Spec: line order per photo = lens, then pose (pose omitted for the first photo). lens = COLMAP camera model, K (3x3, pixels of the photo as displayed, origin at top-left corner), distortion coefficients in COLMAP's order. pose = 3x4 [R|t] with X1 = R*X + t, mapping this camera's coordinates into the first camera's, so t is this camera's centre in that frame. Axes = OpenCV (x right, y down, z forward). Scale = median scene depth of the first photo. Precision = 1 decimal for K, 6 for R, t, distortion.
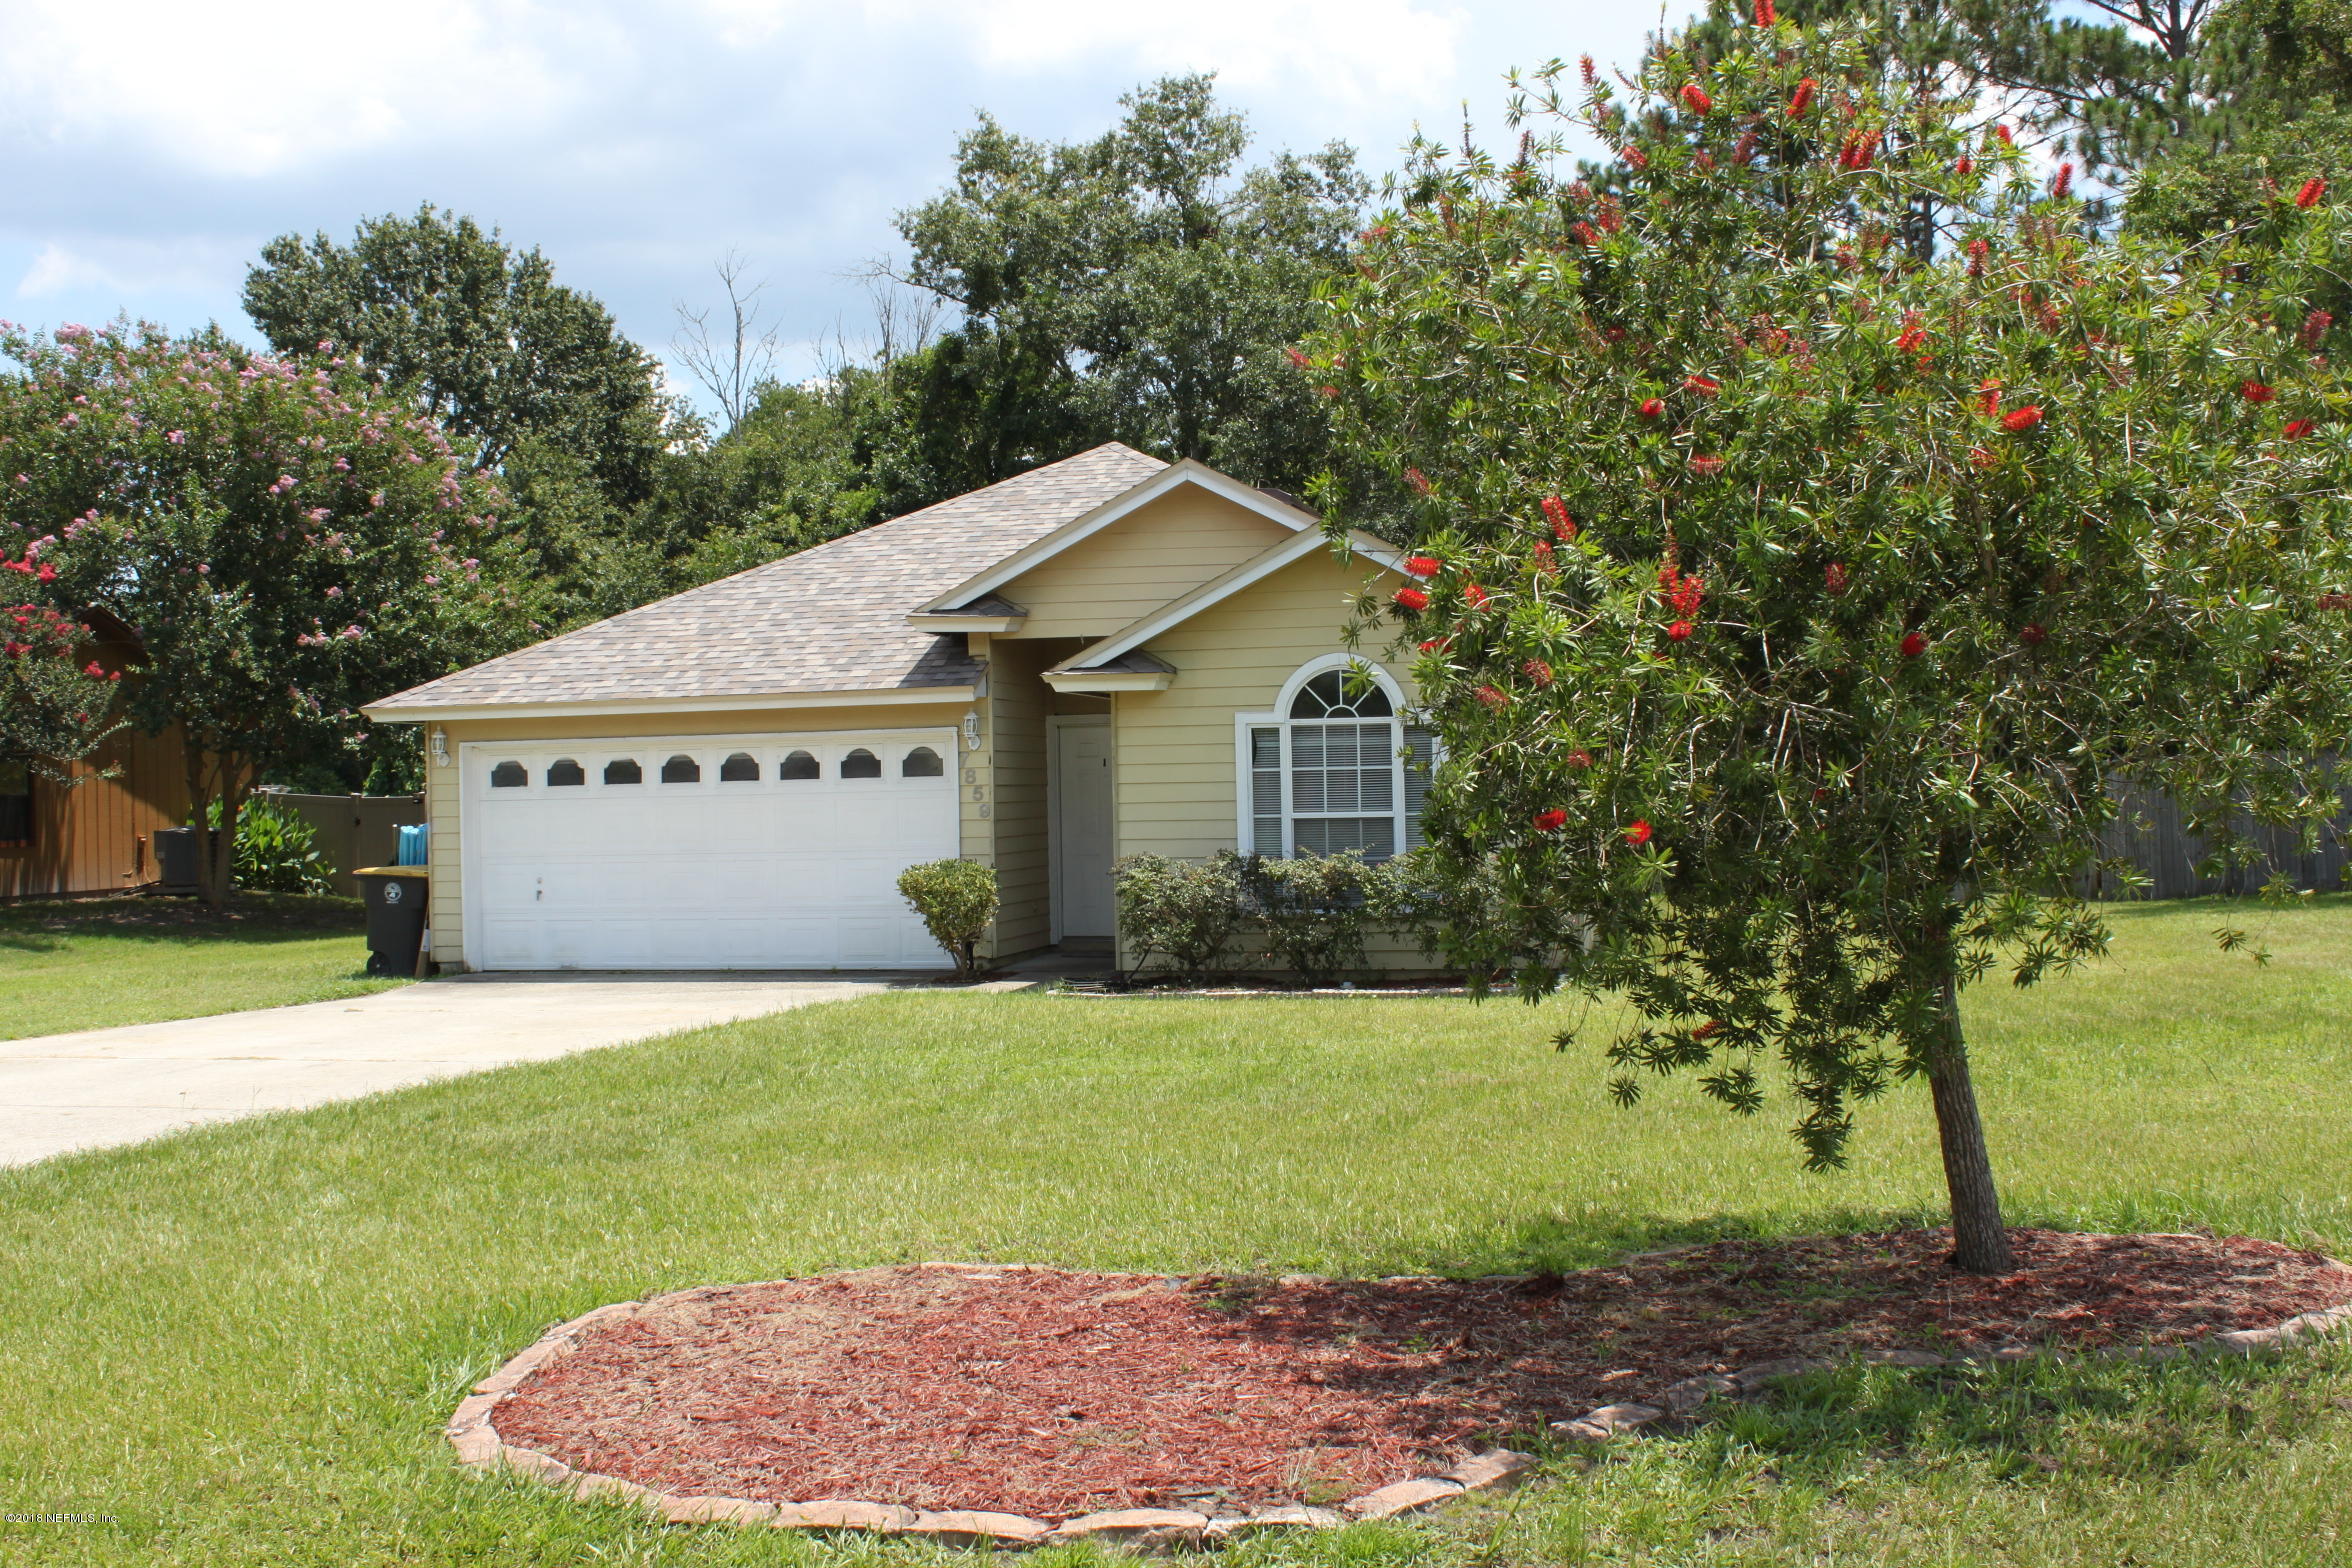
lens RADIAL K [[2386.0, 0, 1176.6], [0, 2386.0, 790.9], [0, 0, 1]] dist [-0.130507, 0.132504]
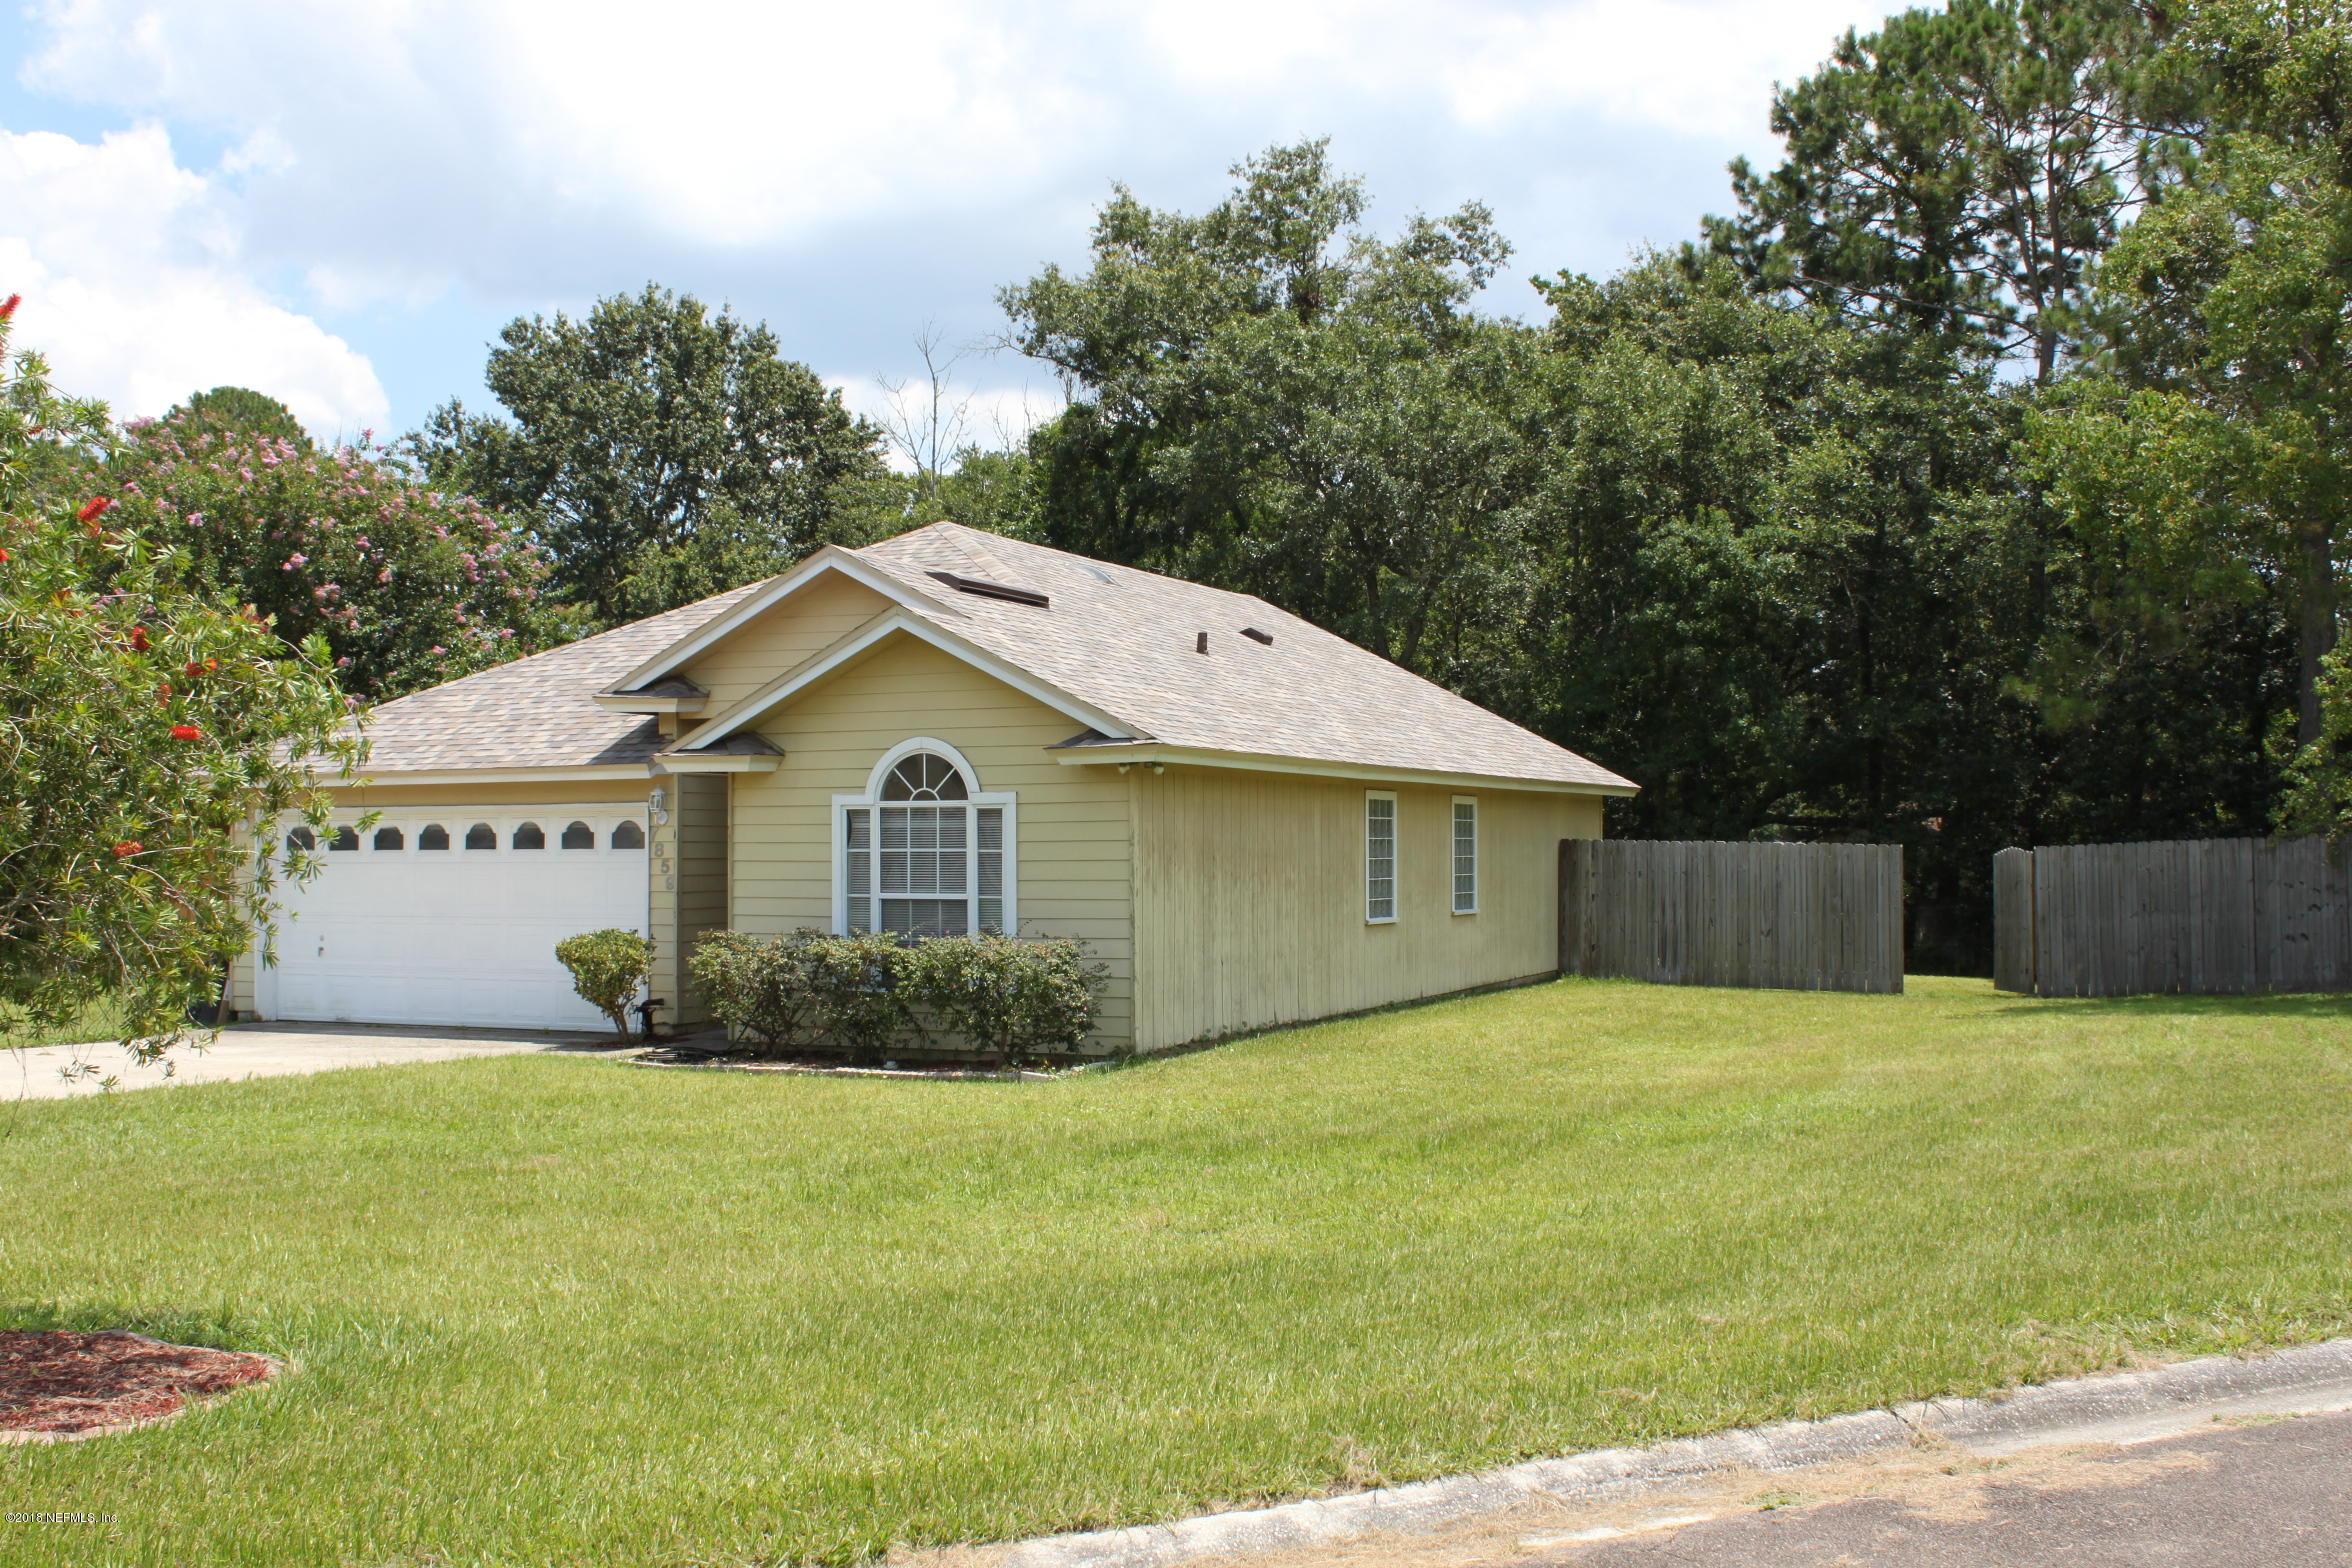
lens RADIAL K [[2409.7, 0, 1198.3], [0, 2409.7, 744.2], [0, 0, 1]] dist [-0.156902, 0.129204]
pose [[0.983627, 0.007876, -0.180045, 0.316450], [-0.015428, 0.999057, -0.040578, -0.012792], [0.179556, 0.042691, 0.982821, 0.011215]]
